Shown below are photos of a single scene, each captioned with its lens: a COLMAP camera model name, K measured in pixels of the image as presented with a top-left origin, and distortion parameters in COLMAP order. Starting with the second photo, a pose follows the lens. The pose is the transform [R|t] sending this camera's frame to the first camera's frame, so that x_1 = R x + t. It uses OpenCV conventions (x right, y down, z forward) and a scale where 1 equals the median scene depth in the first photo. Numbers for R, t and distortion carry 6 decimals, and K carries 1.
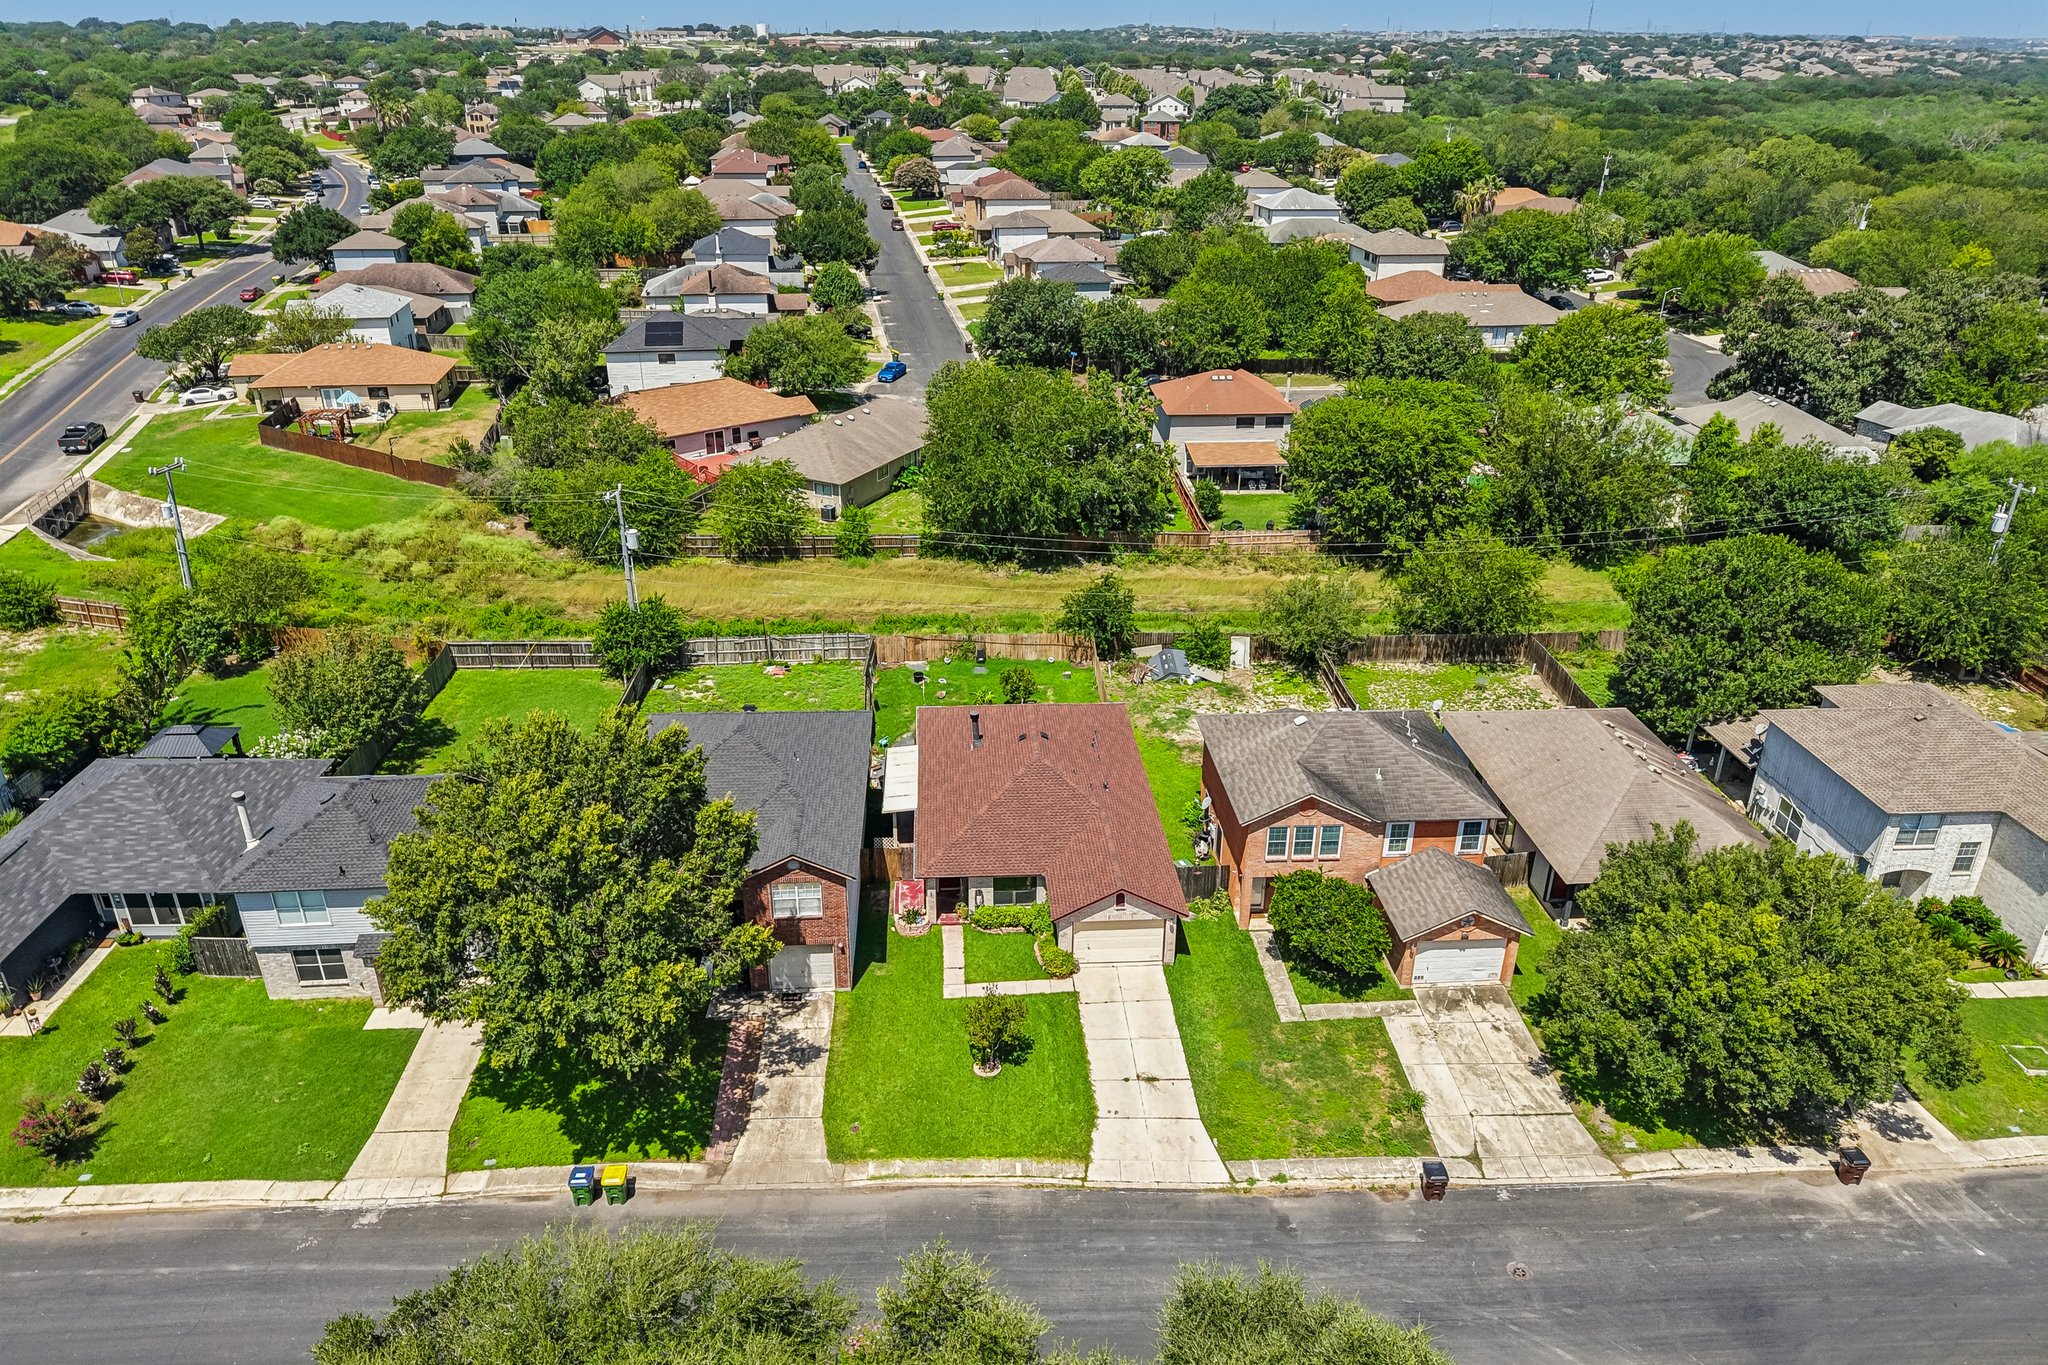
lens RADIAL K [[1363.1, 0, 1024.1], [0, 1363.1, 694.3], [0, 0, 1]] dist [0.026442, -0.022824]
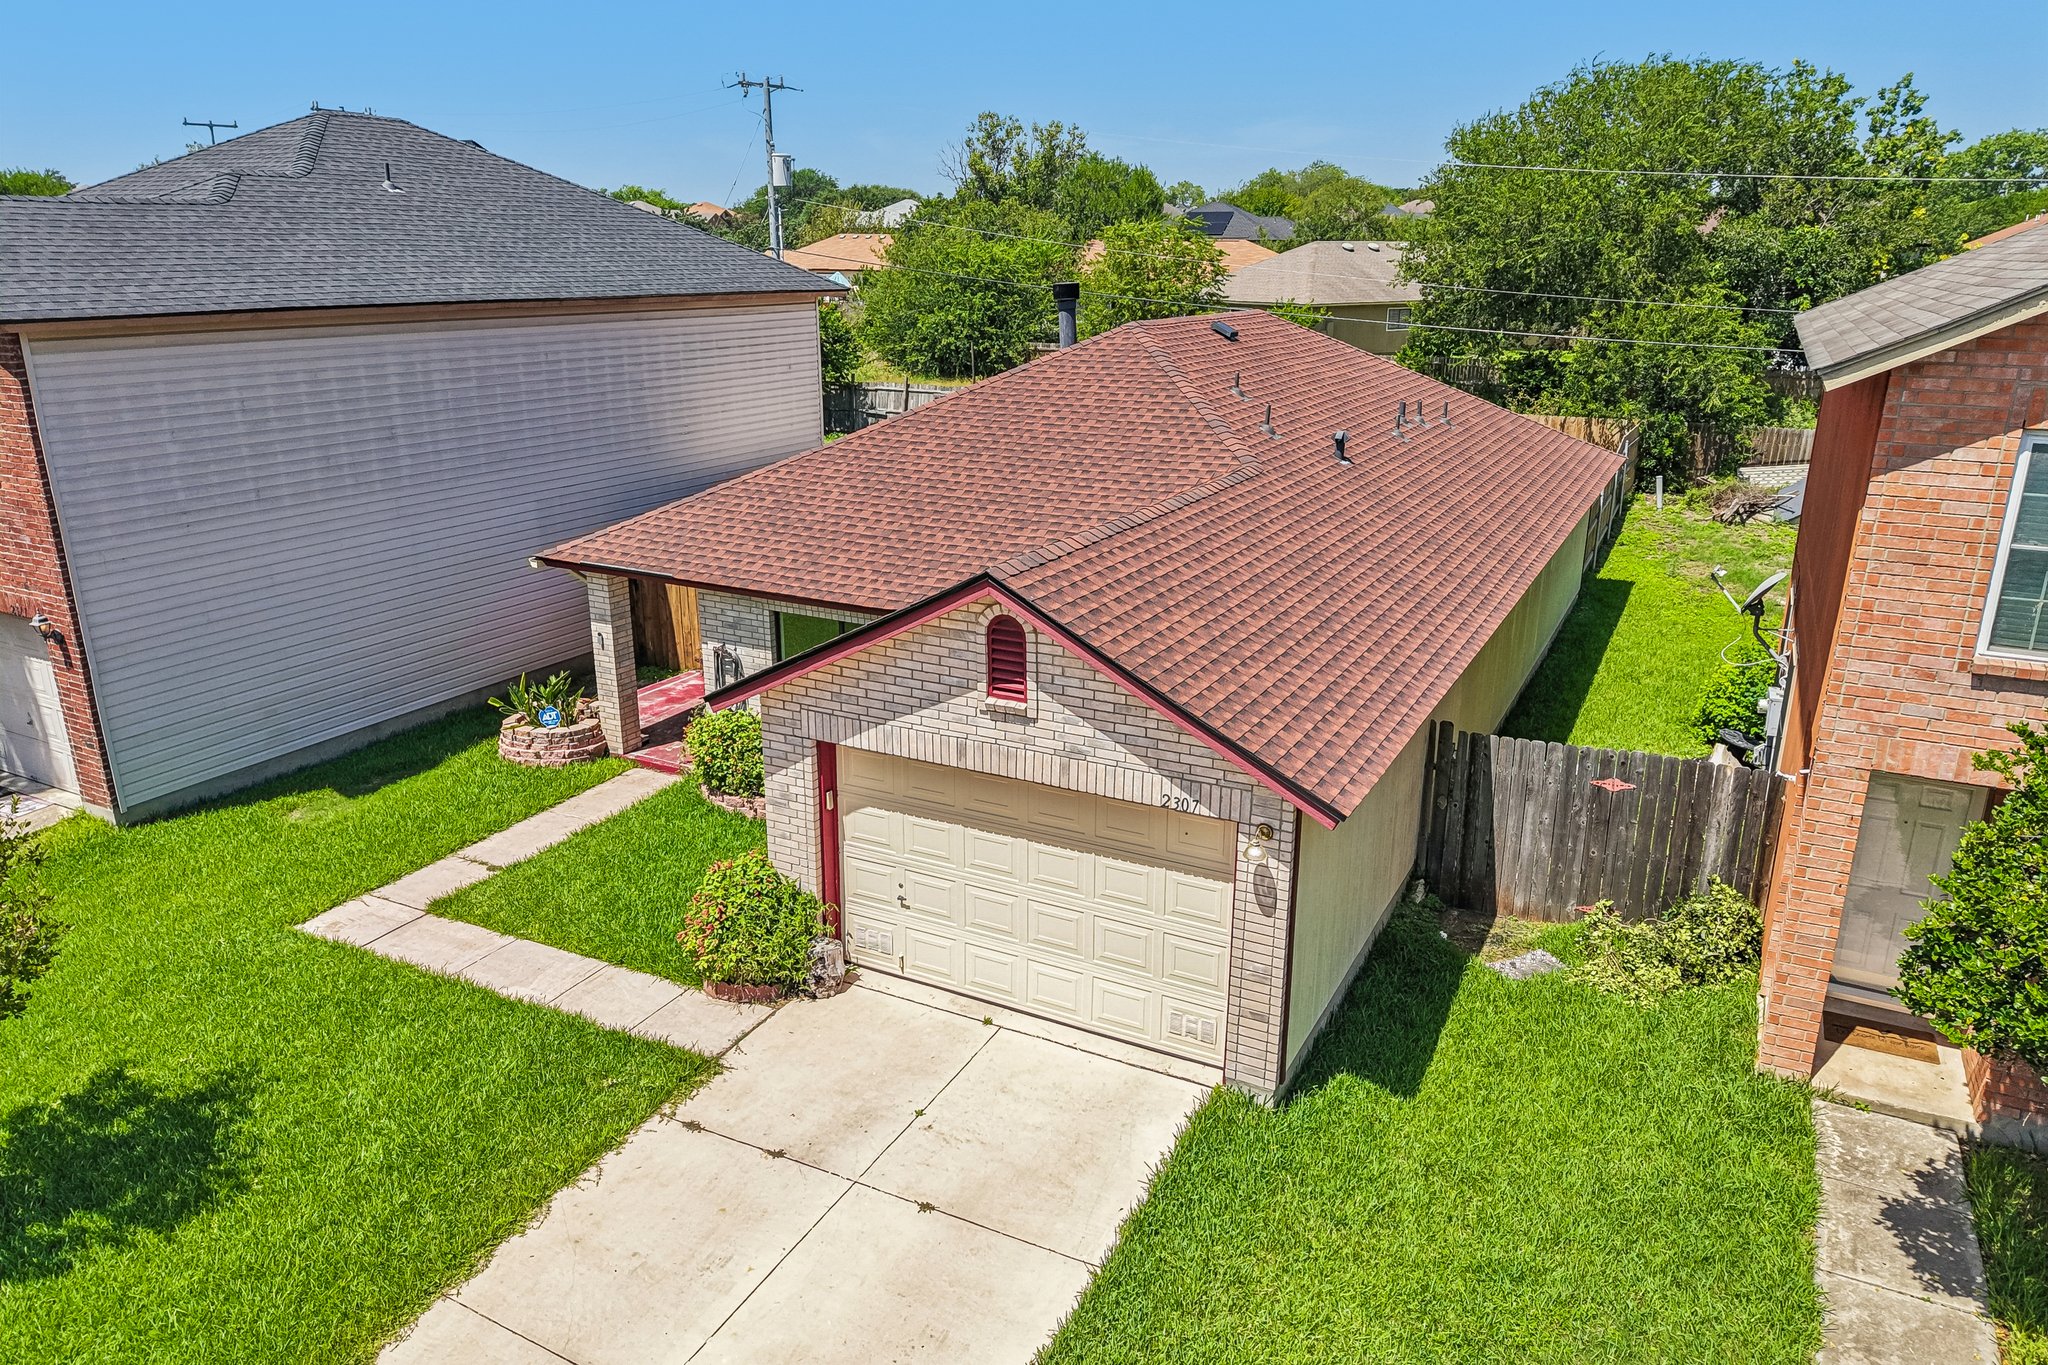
lens RADIAL K [[1371.5, 0, 1024.9], [0, 1371.5, 665.4], [0, 0, 1]] dist [0.060293, -0.071862]
pose [[0.852537, 0.147123, -0.501533, 0.115713], [-0.224997, 0.969409, -0.098092, 0.115632], [0.471759, 0.196471, 0.859560, 0.565631]]
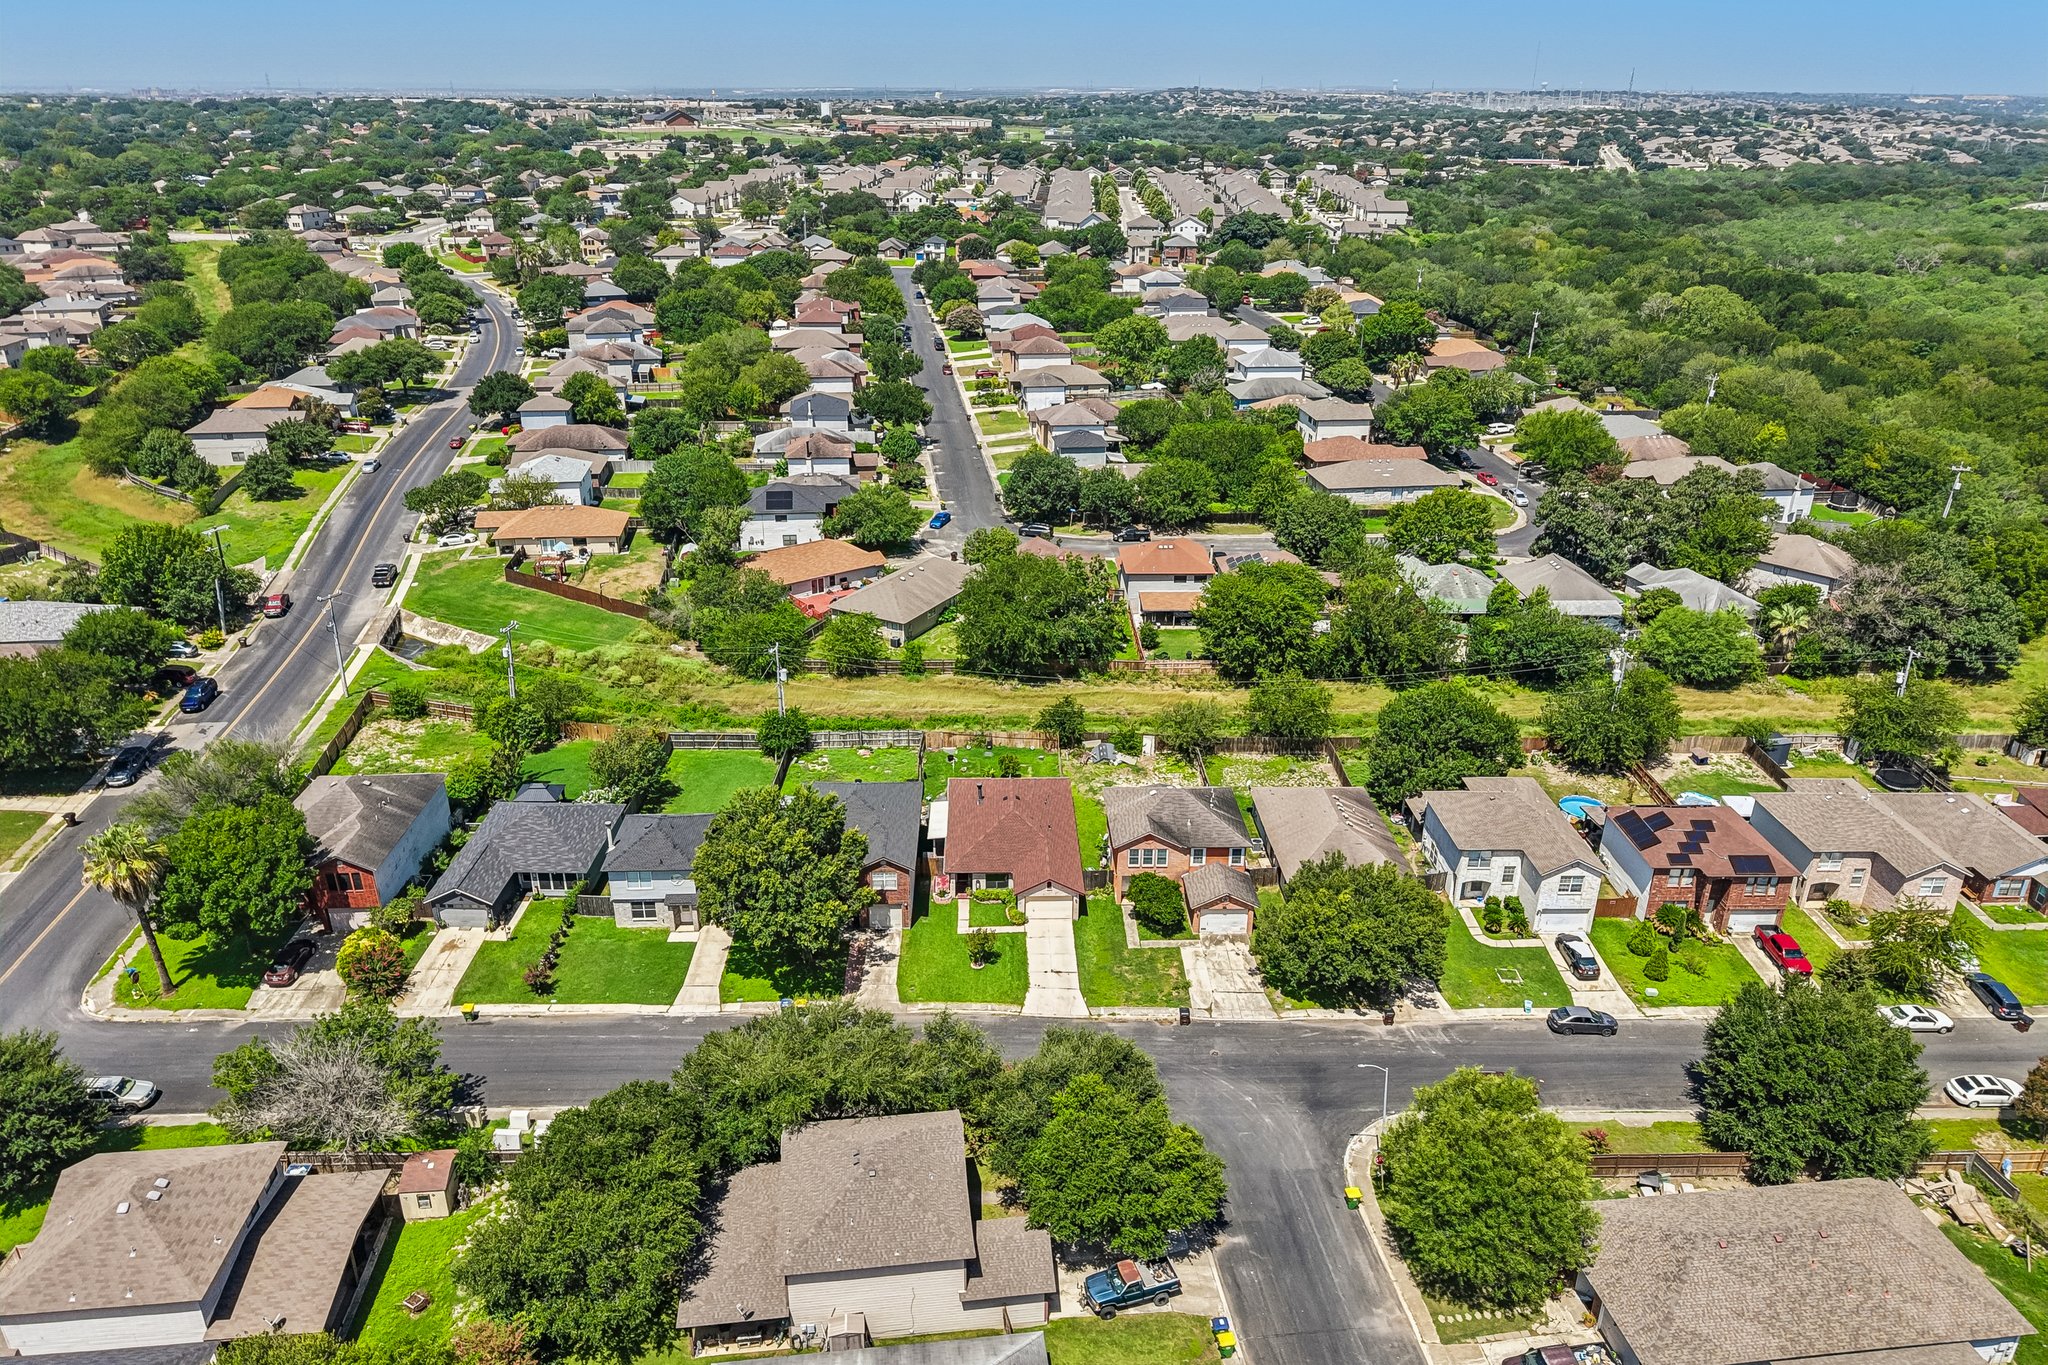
lens RADIAL K [[1371.5, 0, 1024.9], [0, 1371.5, 665.4], [0, 0, 1]] dist [0.060293, -0.071862]
pose [[0.999348, 0.015246, -0.032724, 0.064661], [-0.016897, 0.998567, -0.050778, -0.042095], [0.031903, 0.051297, 0.998174, -0.659624]]
